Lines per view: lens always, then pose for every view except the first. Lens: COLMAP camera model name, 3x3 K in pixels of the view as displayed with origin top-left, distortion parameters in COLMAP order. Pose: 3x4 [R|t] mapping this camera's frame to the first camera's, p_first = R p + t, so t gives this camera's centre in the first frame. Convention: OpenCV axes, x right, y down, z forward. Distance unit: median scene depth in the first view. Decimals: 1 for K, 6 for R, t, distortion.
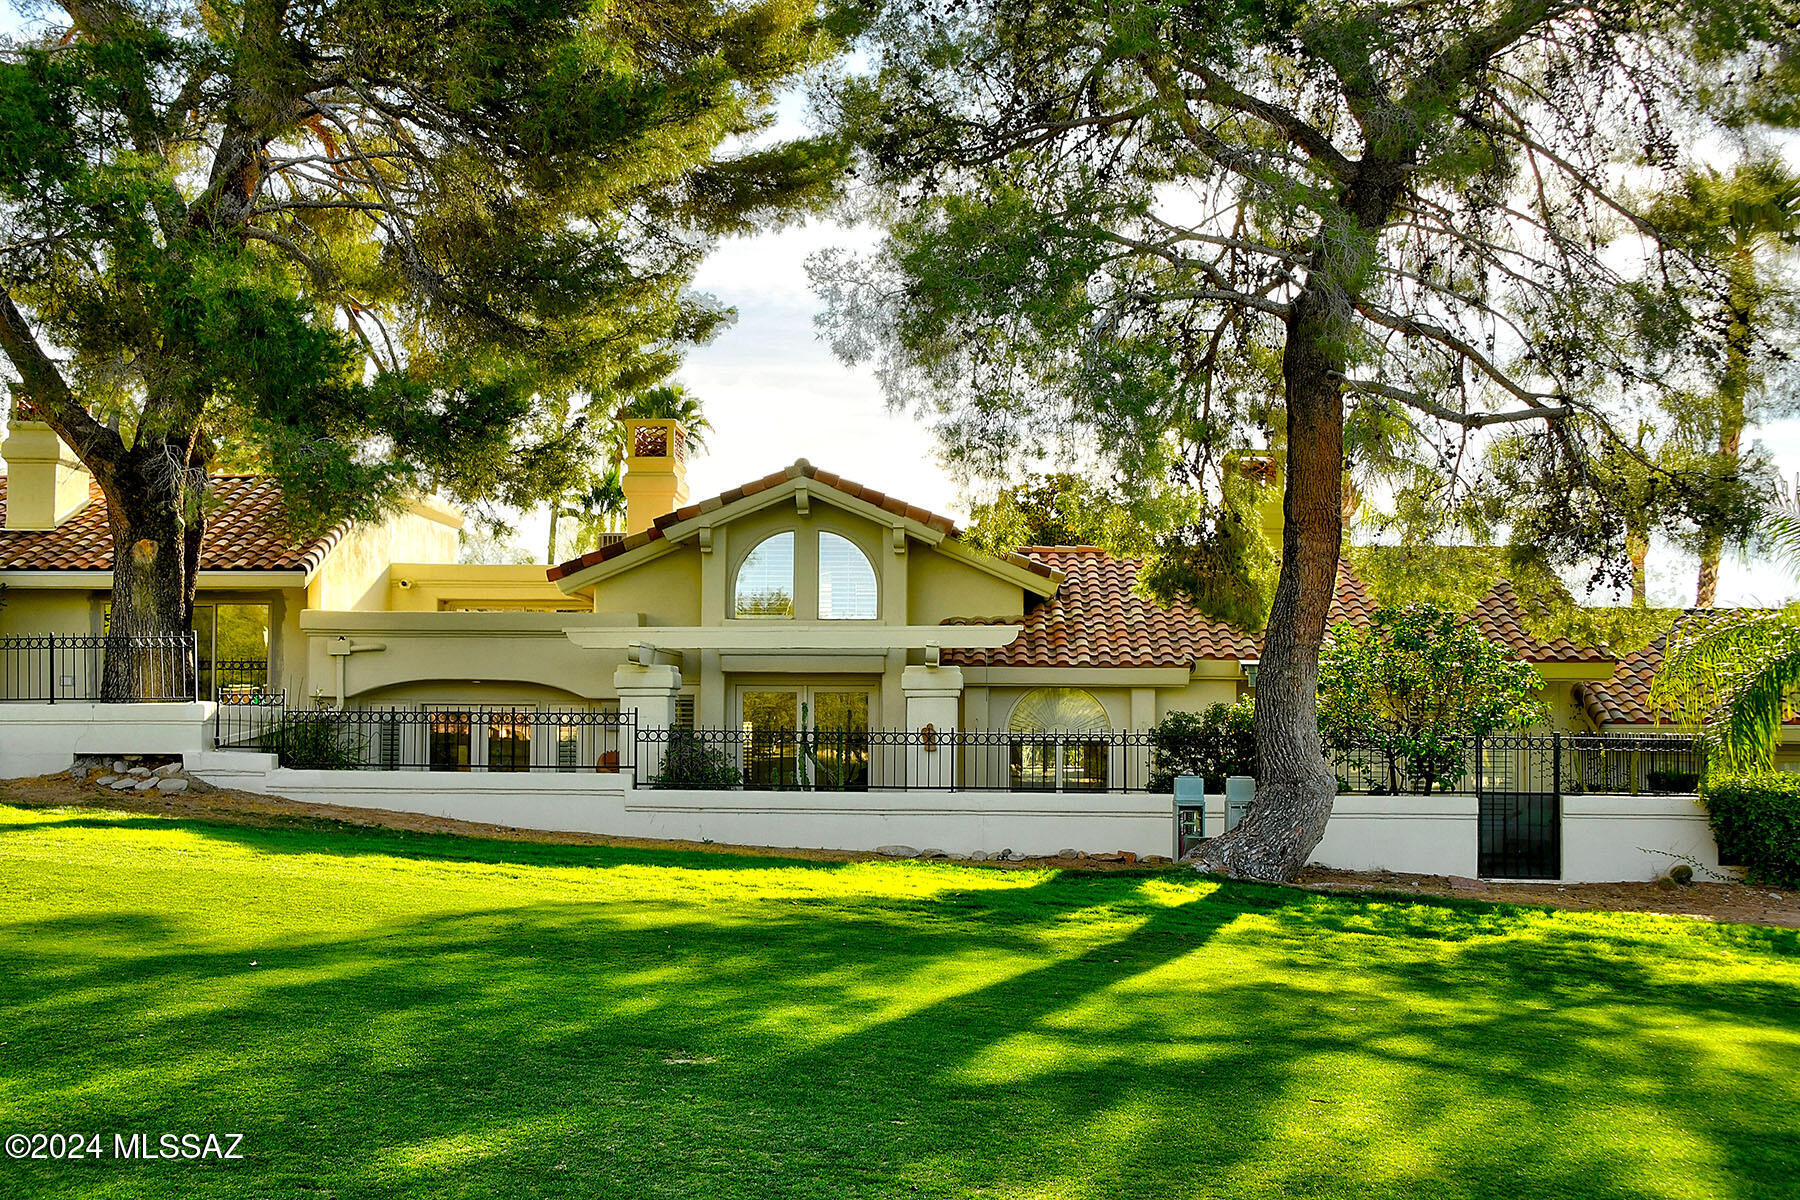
lens RADIAL K [[2881.8, 0, 836.1], [0, 2881.8, 604.3], [0, 0, 1]] dist [0.216891, -0.091915]
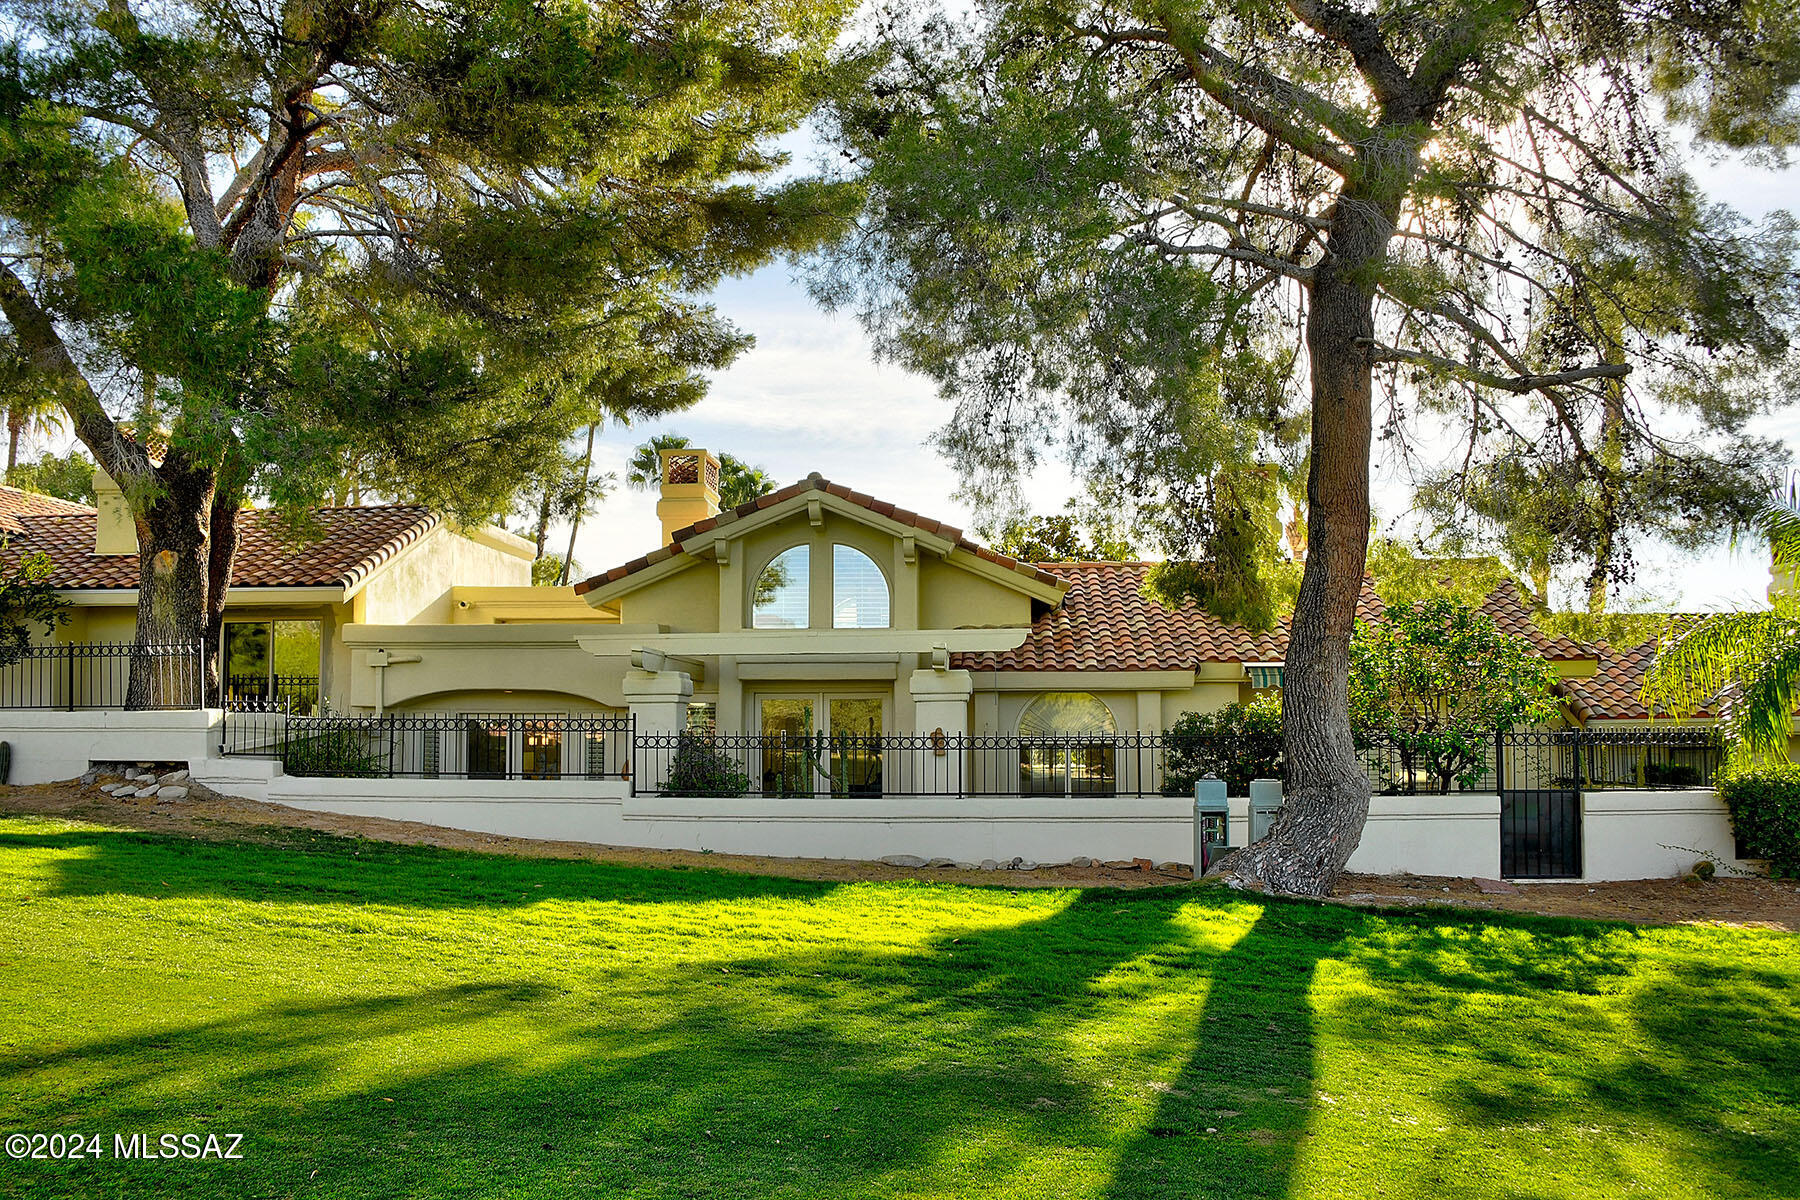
lens RADIAL K [[1577.7, 0, 897.5], [0, 1577.7, 629.3], [0, 0, 1]] dist [-0.083205, 0.008157]
pose [[0.999843, -0.009665, -0.014867, 0.027033], [0.009279, 0.999624, -0.025819, 0.021644], [0.015111, 0.025677, 0.999556, 0.461747]]
